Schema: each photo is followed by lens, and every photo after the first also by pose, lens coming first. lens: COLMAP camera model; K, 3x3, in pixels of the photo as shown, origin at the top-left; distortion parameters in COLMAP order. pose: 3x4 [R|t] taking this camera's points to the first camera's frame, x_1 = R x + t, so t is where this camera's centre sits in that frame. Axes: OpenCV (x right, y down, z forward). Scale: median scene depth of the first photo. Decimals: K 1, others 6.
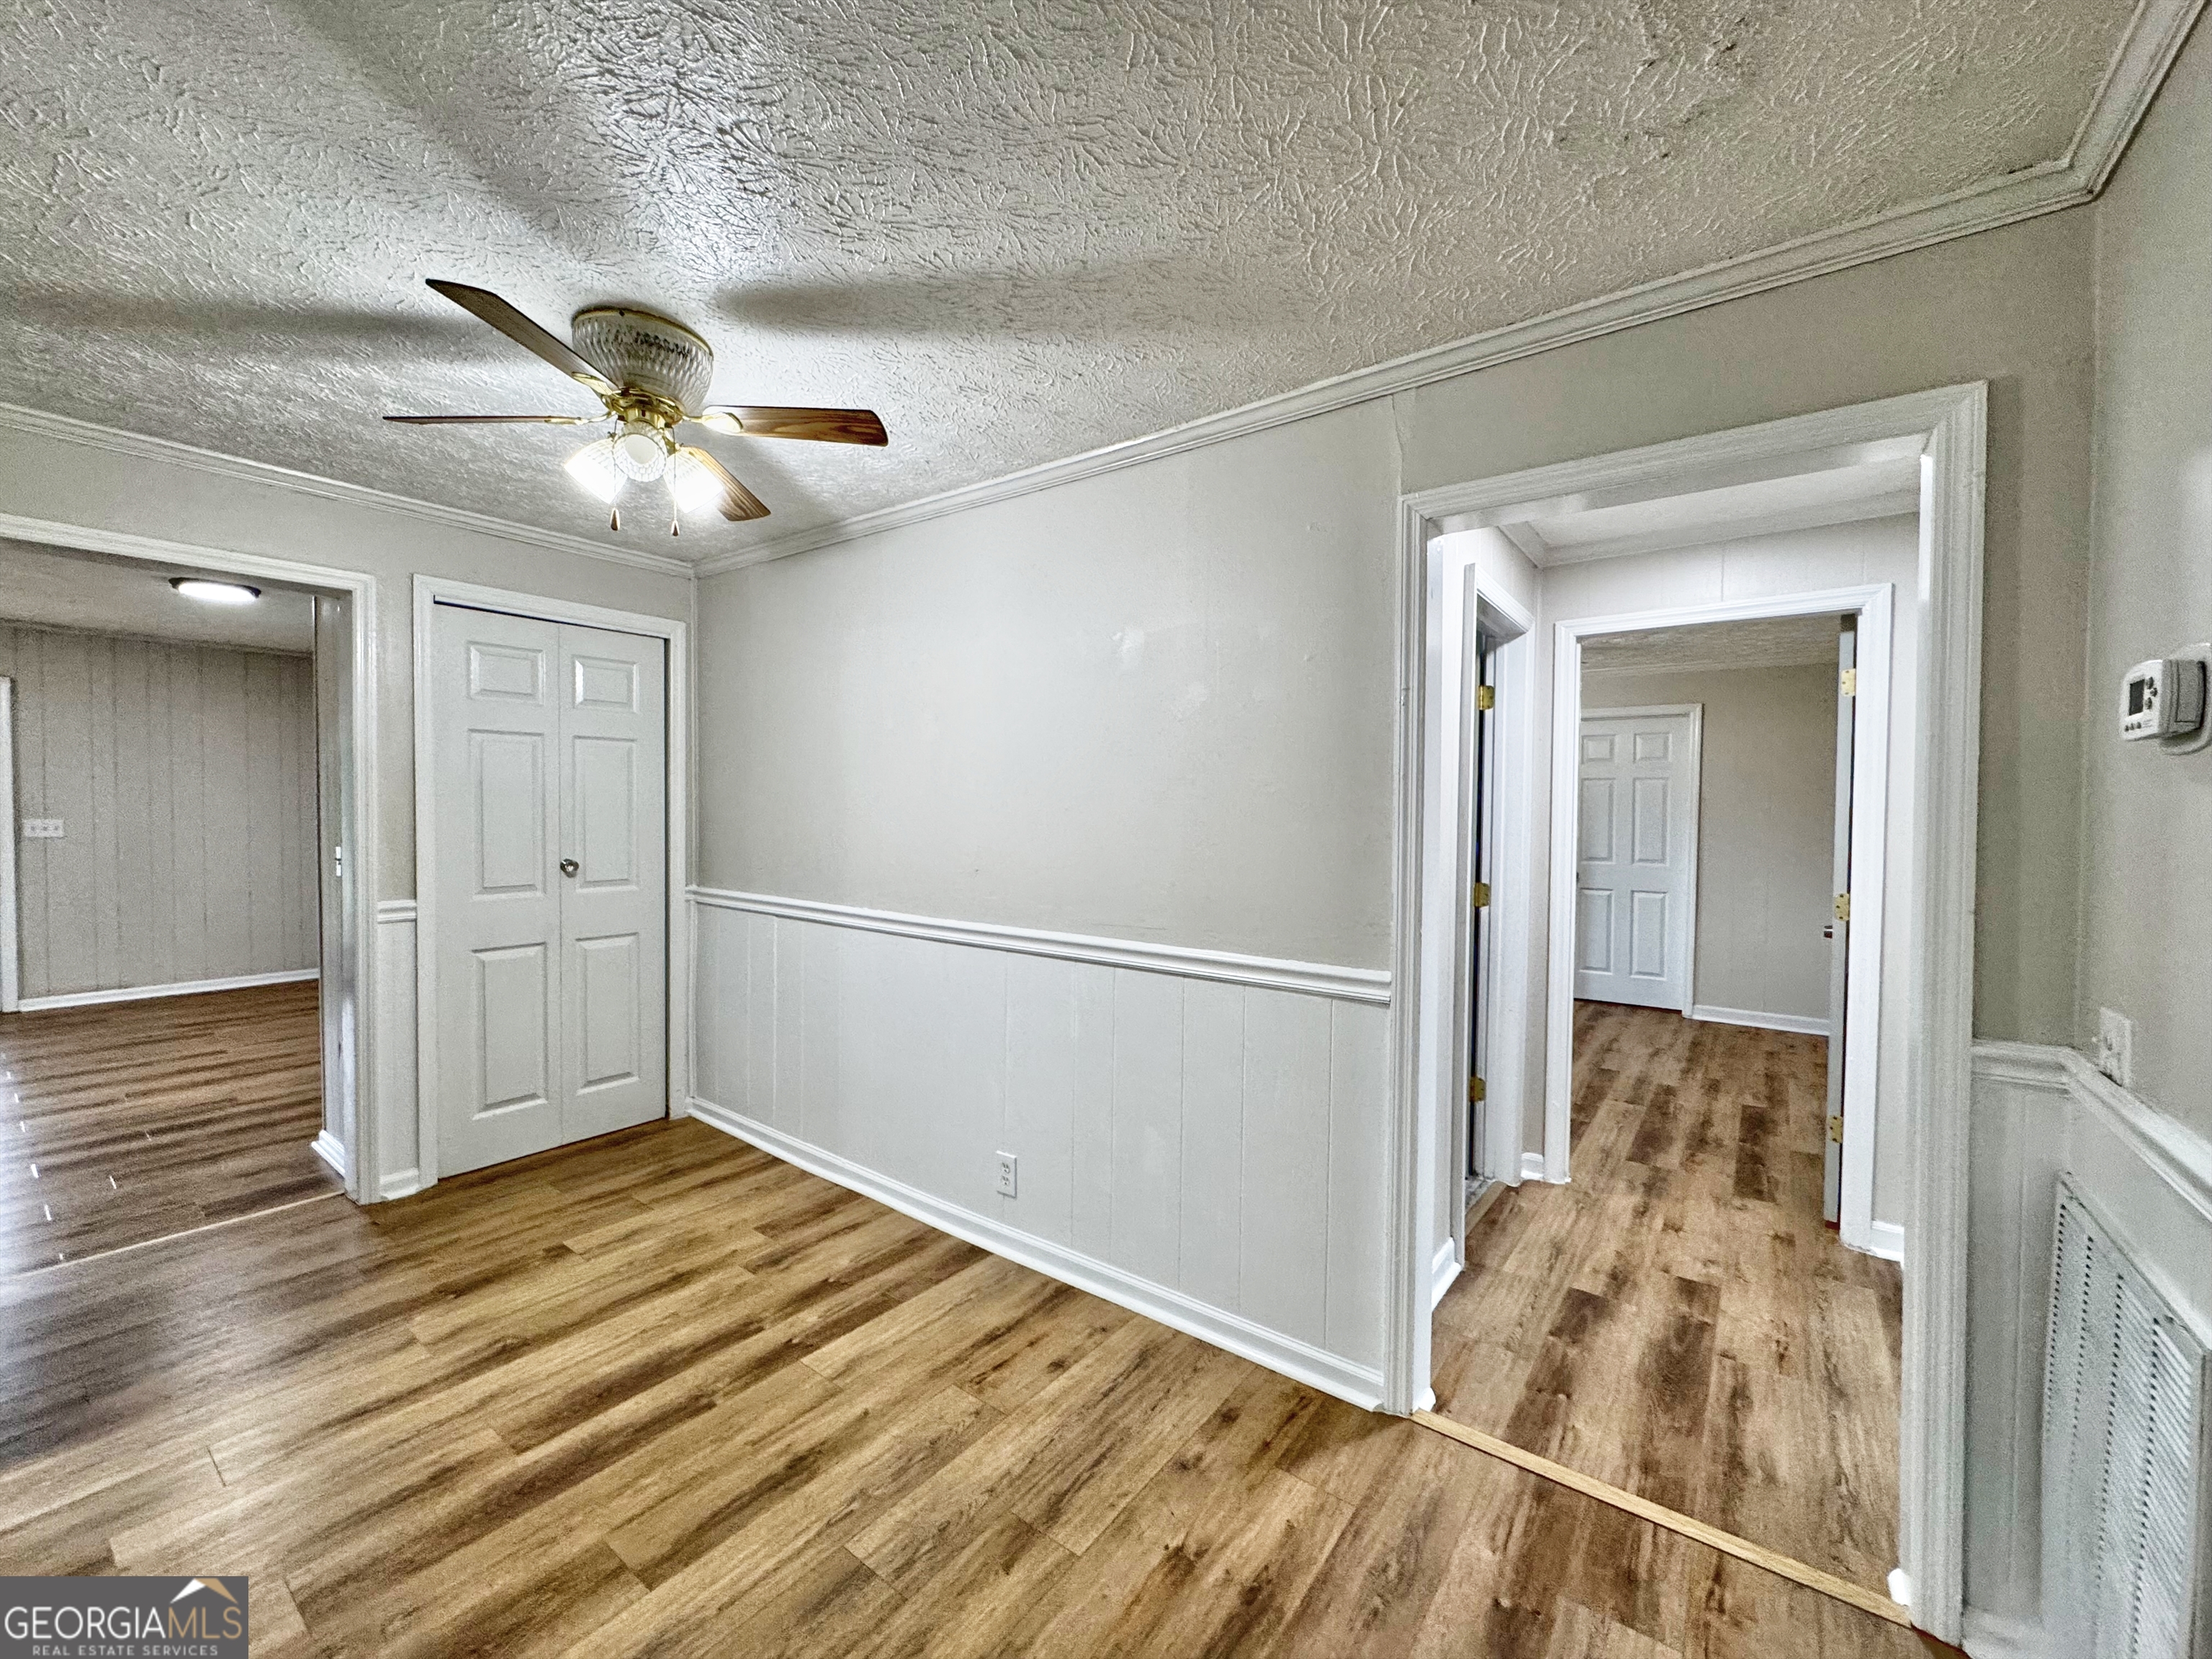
lens RADIAL K [[885.3, 0, 1098.0], [0, 885.3, 826.8], [0, 0, 1]] dist [-0.006743, 0.000740]
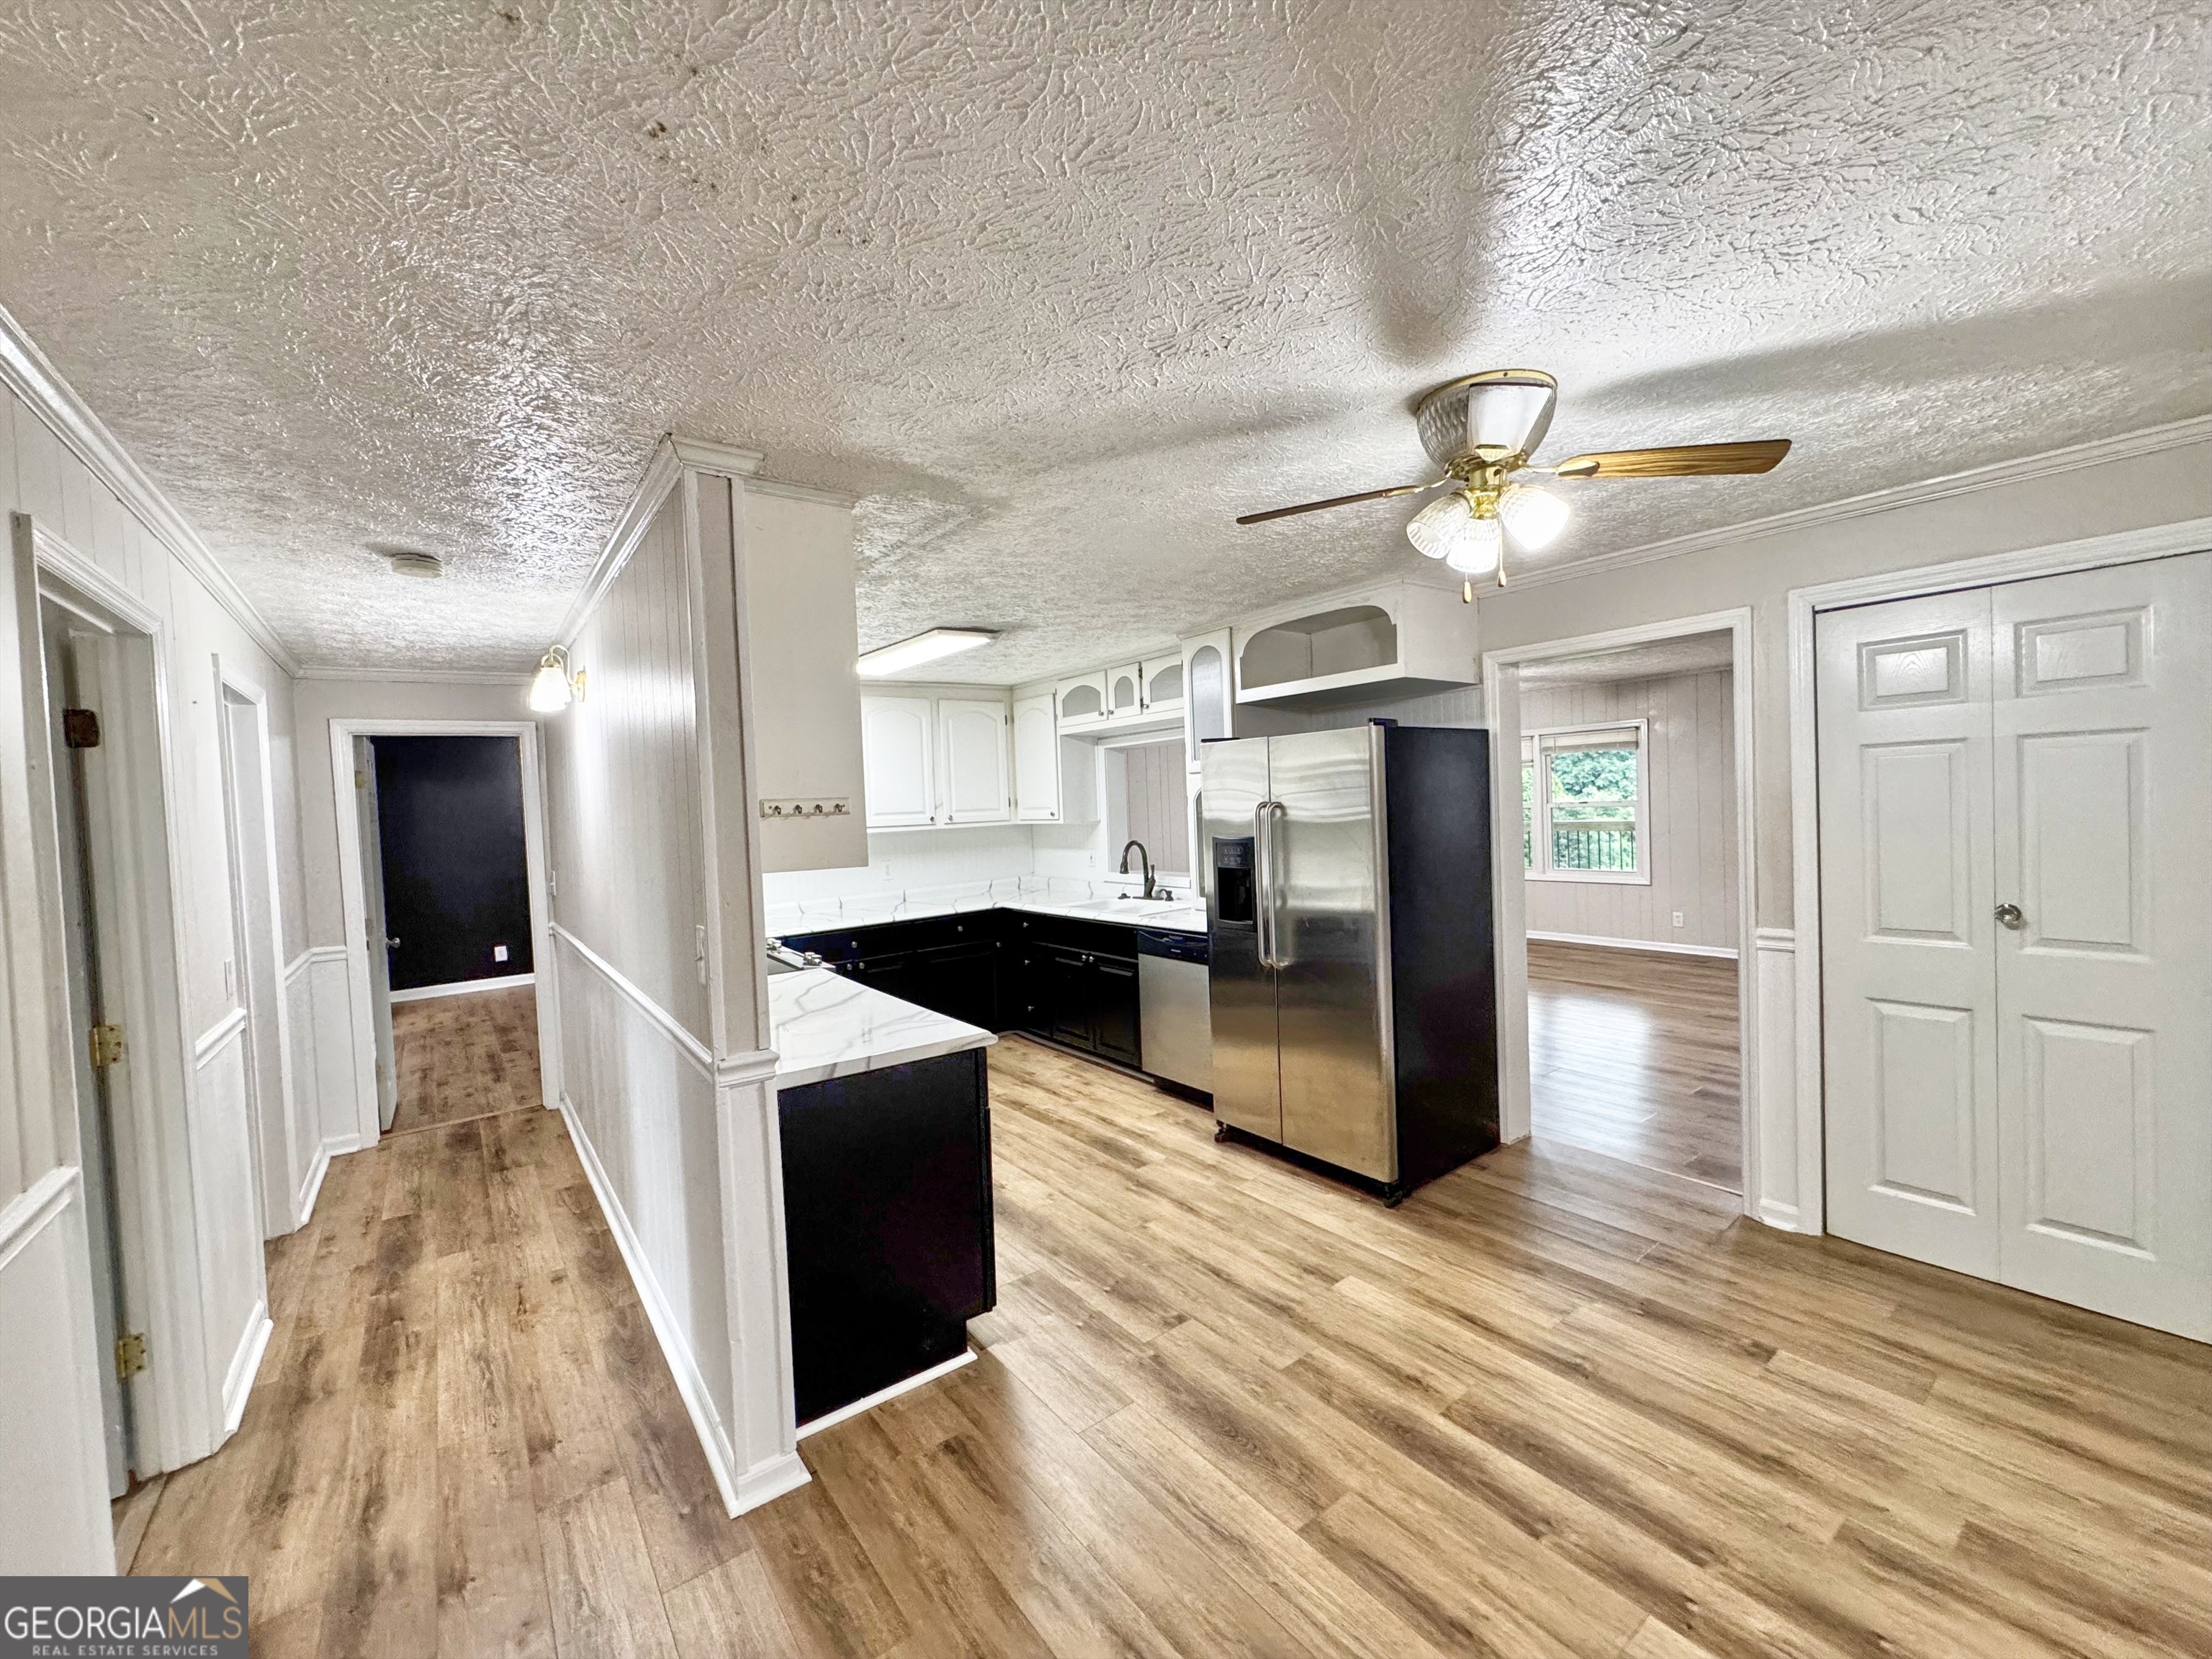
lens RADIAL K [[885.3, 0, 1112.8], [0, 885.3, 823.9], [0, 0, 1]] dist [-0.006743, 0.000740]
pose [[-0.275029, 0.025045, -0.961110, 0.411441], [0.017442, 0.999626, 0.021058, -0.078301], [0.961278, -0.010972, -0.275363, 0.647842]]
